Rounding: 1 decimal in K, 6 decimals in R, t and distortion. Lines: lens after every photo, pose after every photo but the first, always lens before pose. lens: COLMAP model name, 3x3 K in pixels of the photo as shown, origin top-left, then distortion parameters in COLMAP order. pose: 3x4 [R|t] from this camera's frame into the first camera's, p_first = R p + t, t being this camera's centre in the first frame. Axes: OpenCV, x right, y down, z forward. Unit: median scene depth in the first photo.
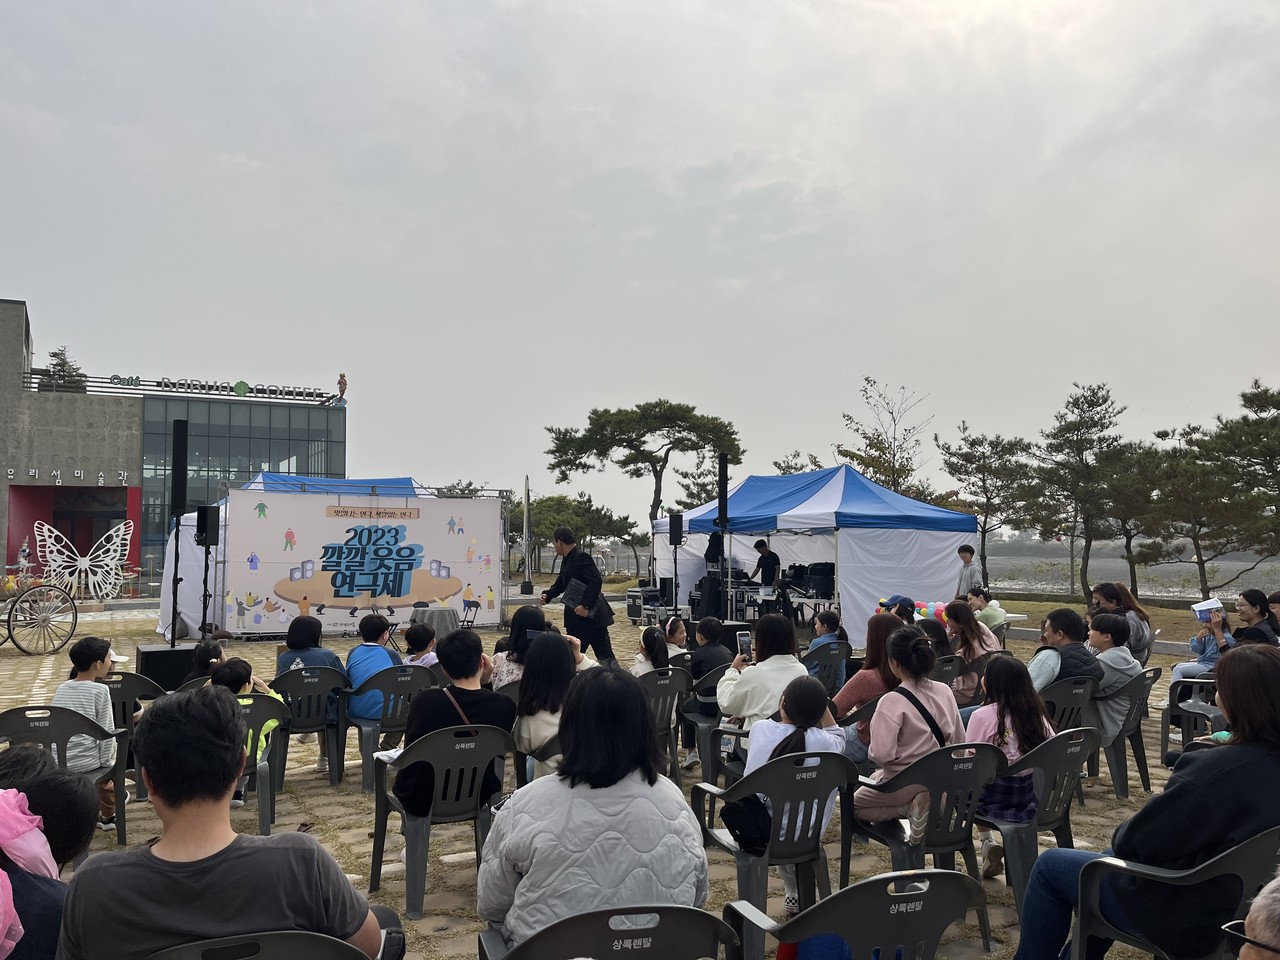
lens RADIAL K [[969.8, 0, 634.7], [0, 969.8, 494.1], [0, 0, 1]] dist [0.071584, -0.101719]
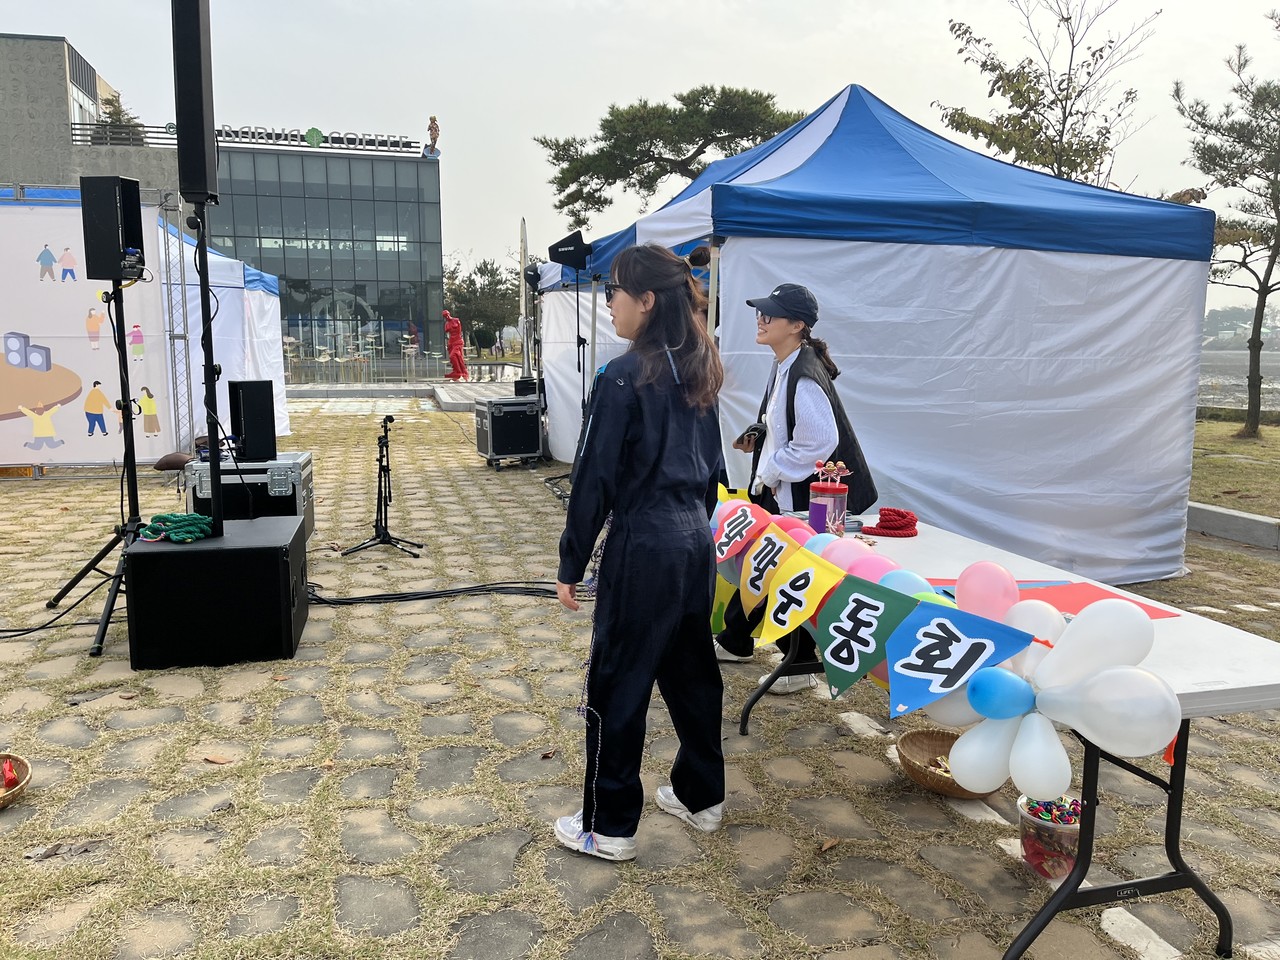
lens RADIAL K [[969.8, 0, 642.8], [0, 969.8, 491.8], [0, 0, 1]] dist [0.071584, -0.101719]
pose [[0.972530, 0.046629, -0.228061, 0.145470], [0.001913, 0.978098, 0.208138, 0.027990], [0.232771, -0.202856, 0.951140, 0.372848]]
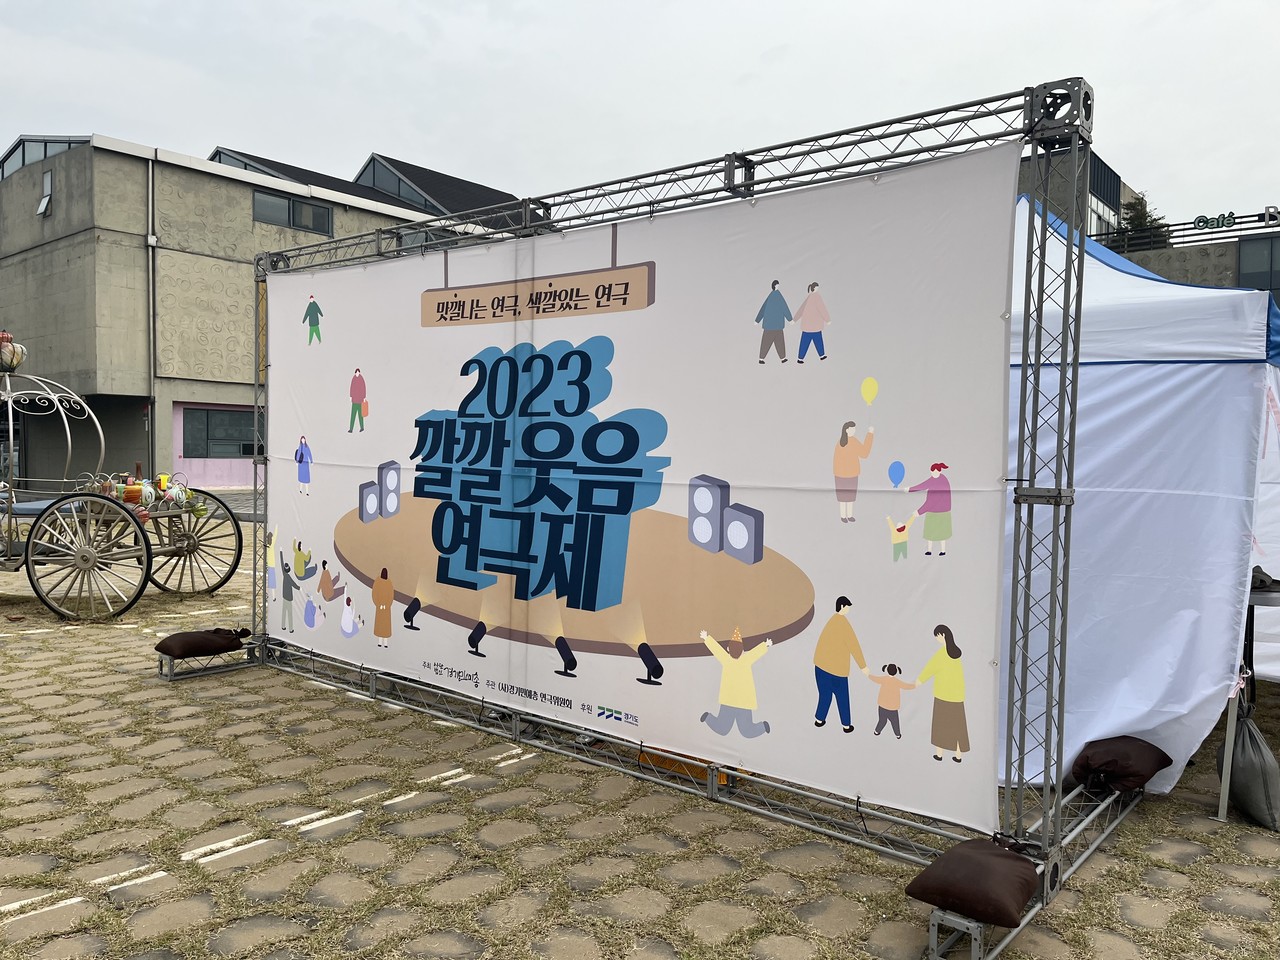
lens RADIAL K [[969.8, 0, 632.3], [0, 969.8, 483.5], [0, 0, 1]] dist [0.071584, -0.101719]
pose [[0.367252, 0.041352, -0.929202, 0.002835], [0.033770, 0.997760, 0.057750, 0.035579], [0.929508, -0.052588, 0.365033, 0.577380]]
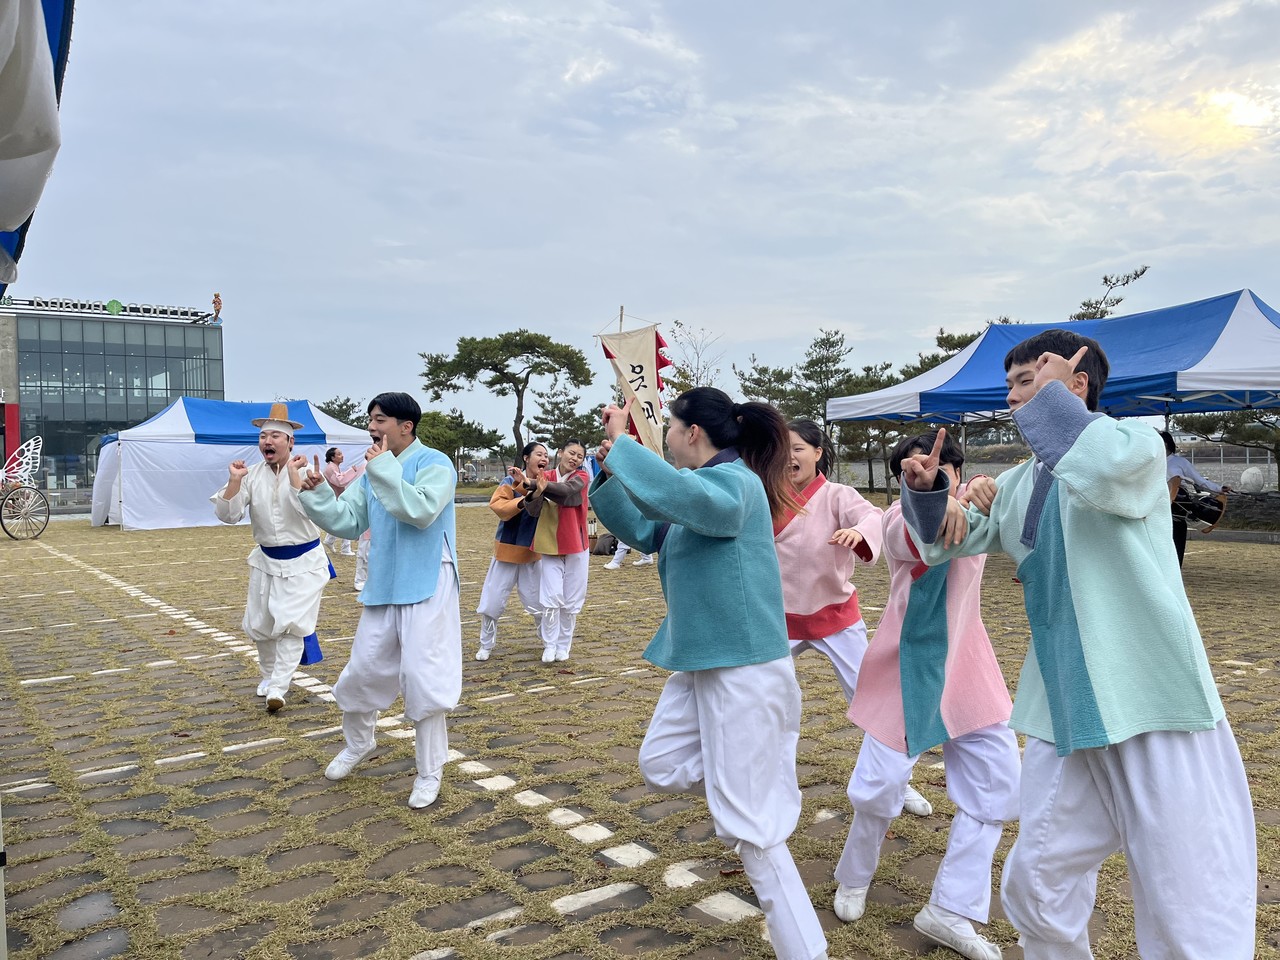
lens RADIAL K [[969.8, 0, 659.3], [0, 969.8, 484.9], [0, 0, 1]] dist [0.071584, -0.101719]
pose [[0.989374, -0.015646, 0.144552, 0.021891], [0.003931, 0.996708, 0.080975, -0.005781], [-0.145343, -0.079546, 0.986178, -0.210980]]
